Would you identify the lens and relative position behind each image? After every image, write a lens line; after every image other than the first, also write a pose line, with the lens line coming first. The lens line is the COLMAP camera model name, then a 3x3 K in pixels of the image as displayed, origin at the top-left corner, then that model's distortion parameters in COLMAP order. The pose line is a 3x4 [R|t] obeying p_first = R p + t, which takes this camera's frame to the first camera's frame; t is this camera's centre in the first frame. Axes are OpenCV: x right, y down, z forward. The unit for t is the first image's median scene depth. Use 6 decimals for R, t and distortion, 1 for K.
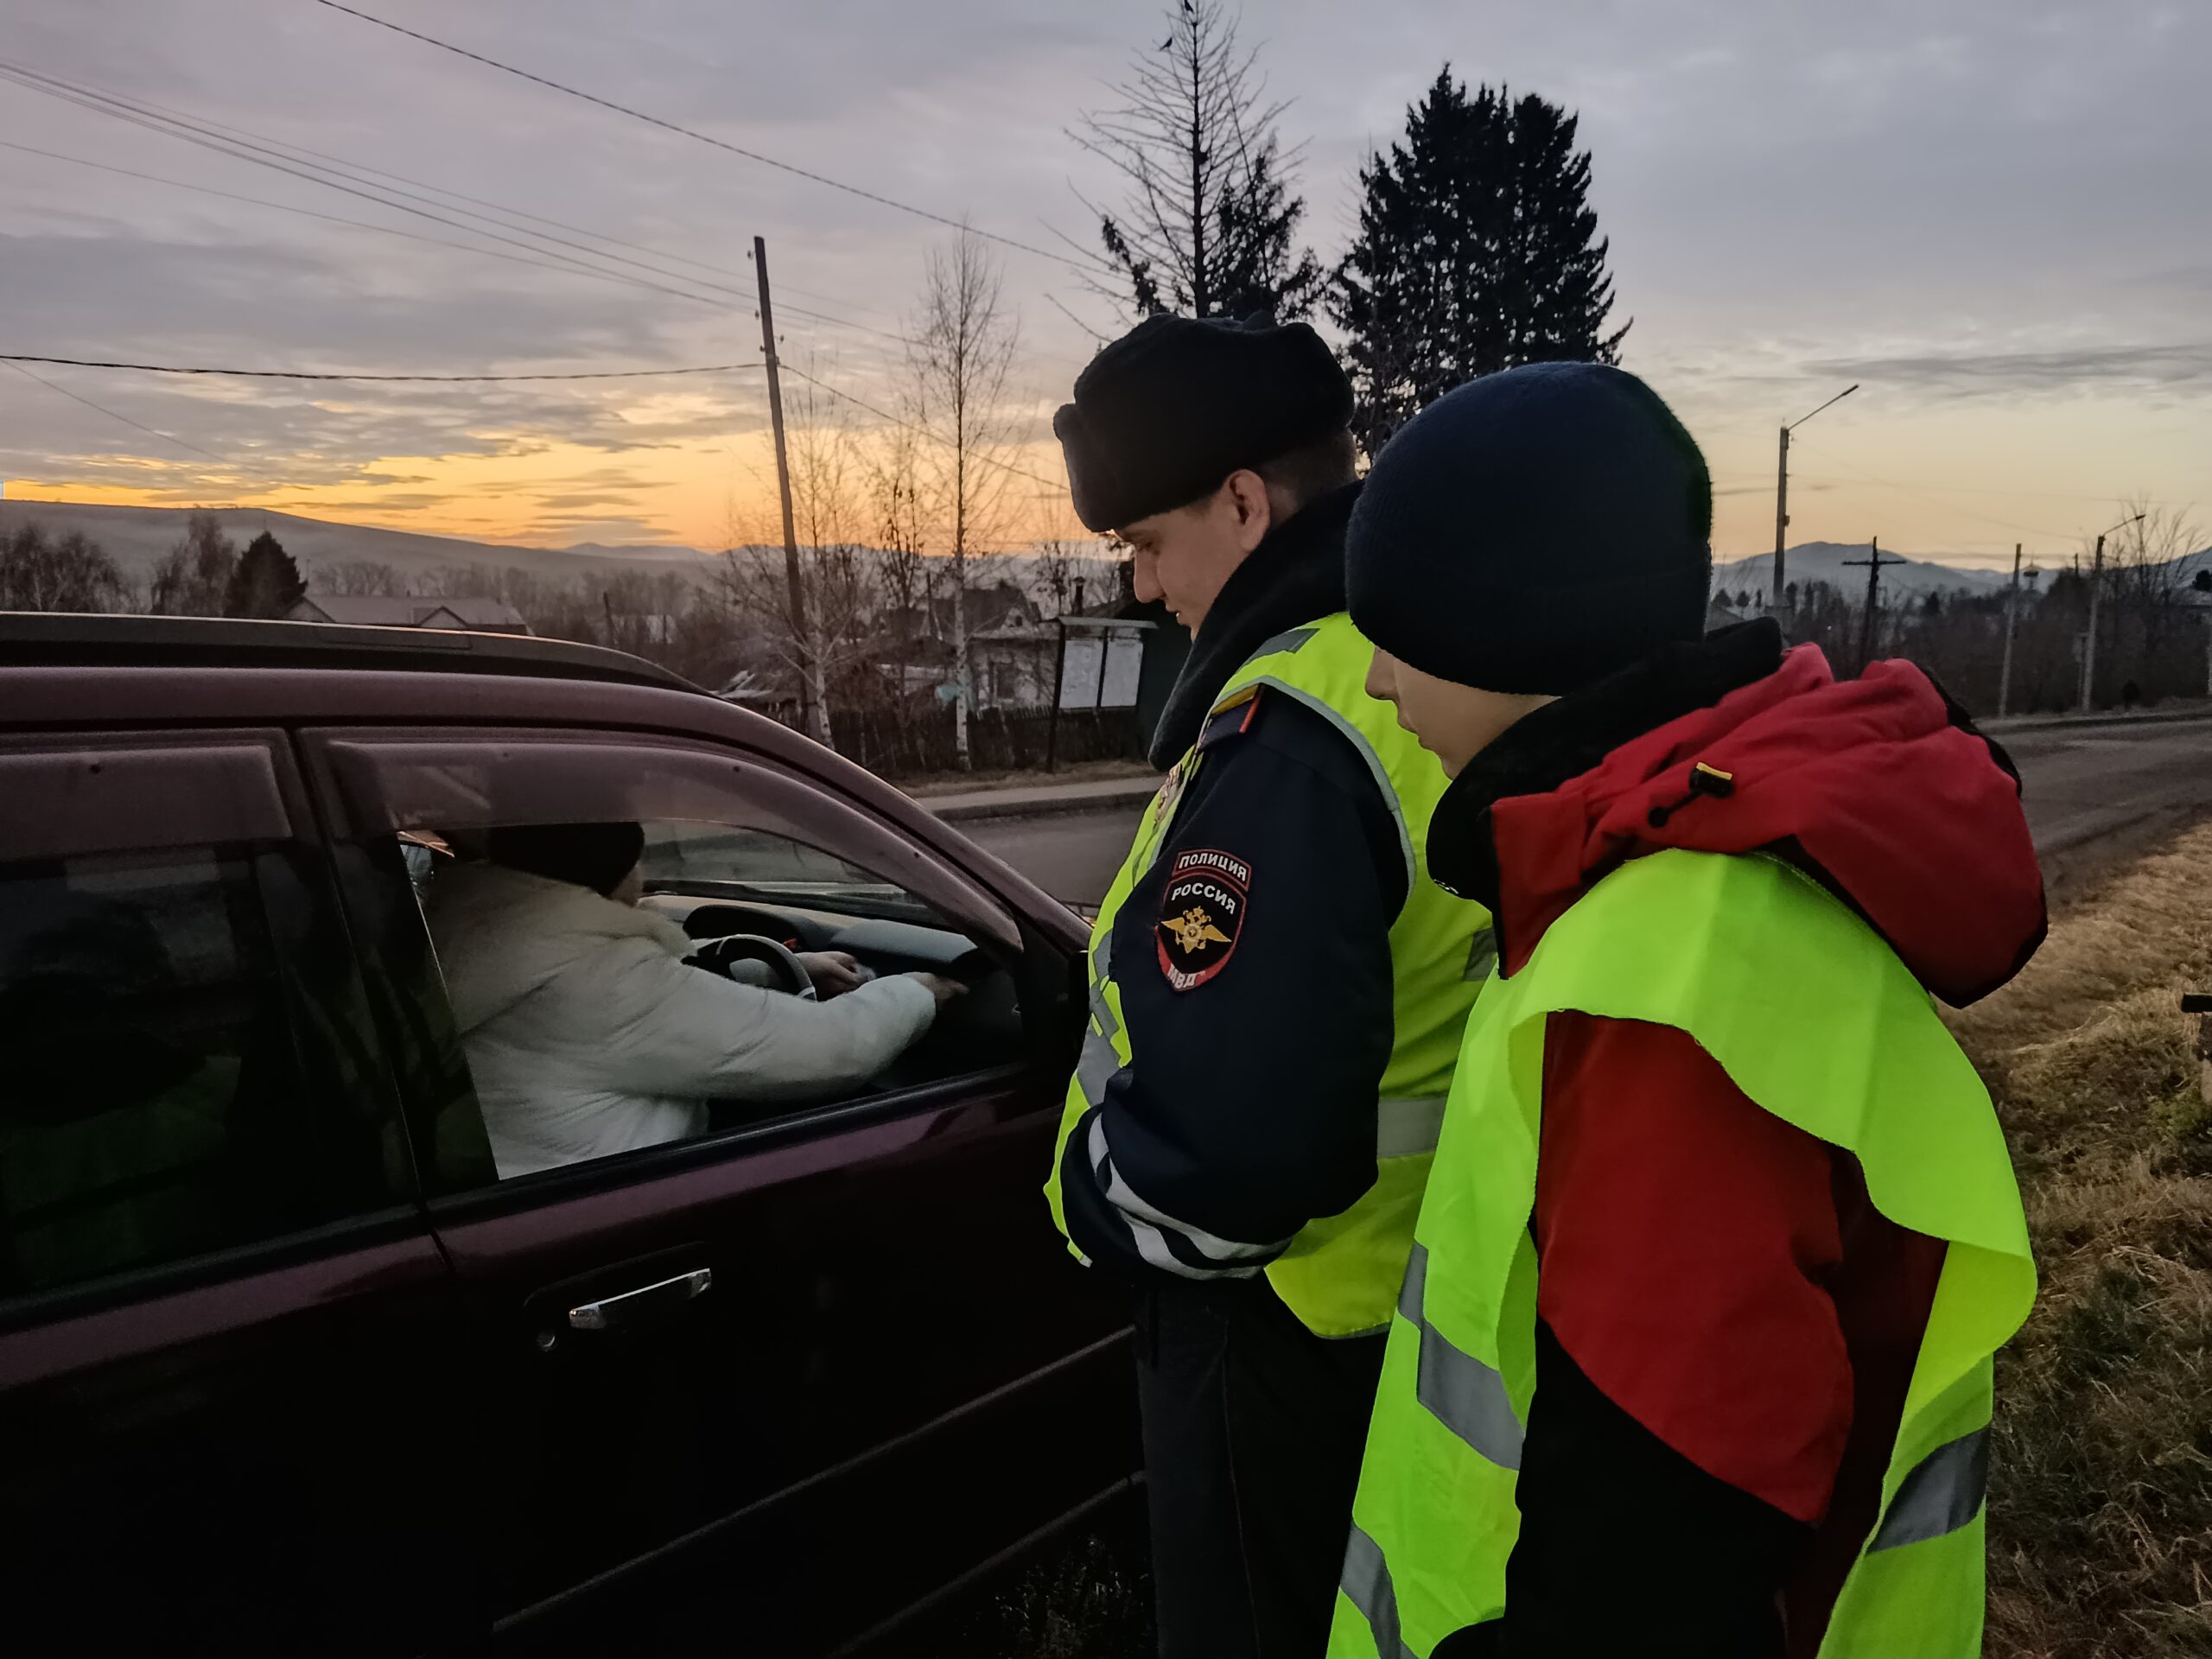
lens RADIAL K [[1721.5, 0, 1091.4], [0, 1721.5, 825.7], [0, 0, 1]] dist [-0.003502, 0.000666]
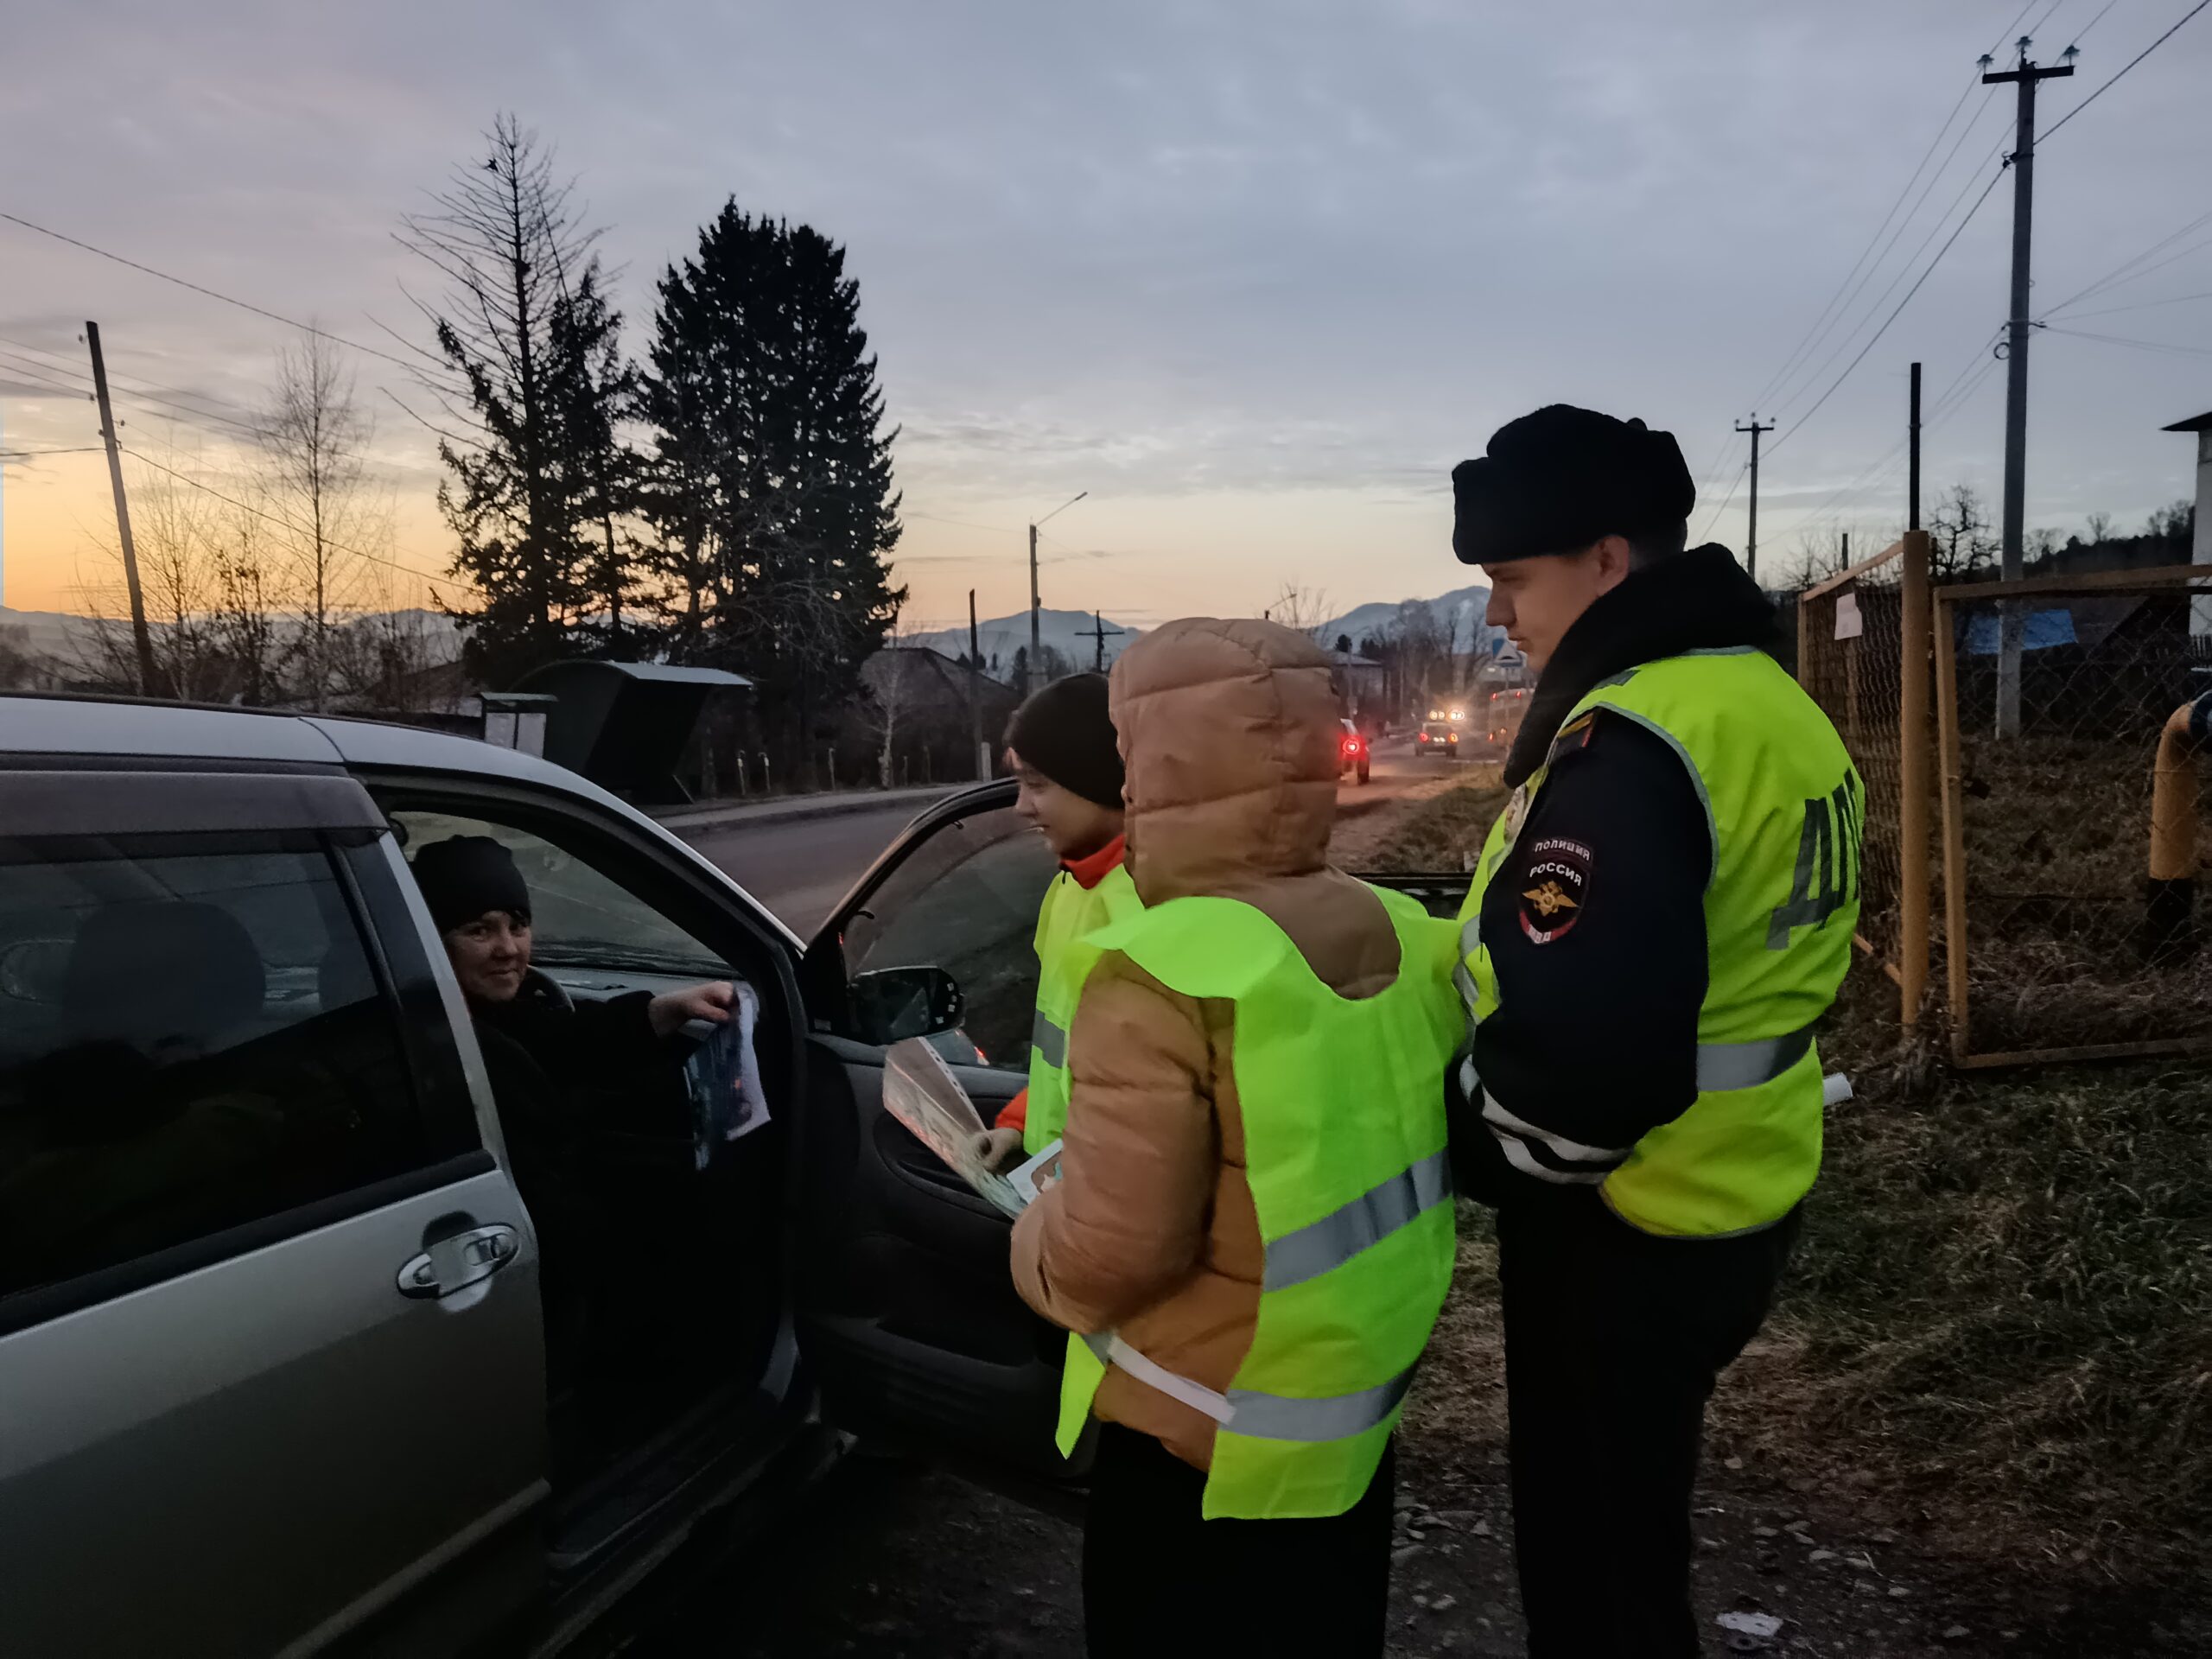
lens RADIAL K [[1721.5, 0, 1091.4], [0, 1721.5, 825.7], [0, 0, 1]] dist [-0.003502, 0.000666]
pose [[0.910912, -0.047674, 0.409836, -0.059891], [0.062913, 0.997736, -0.023770, 0.008691], [-0.407775, 0.047437, 0.911849, -0.098379]]
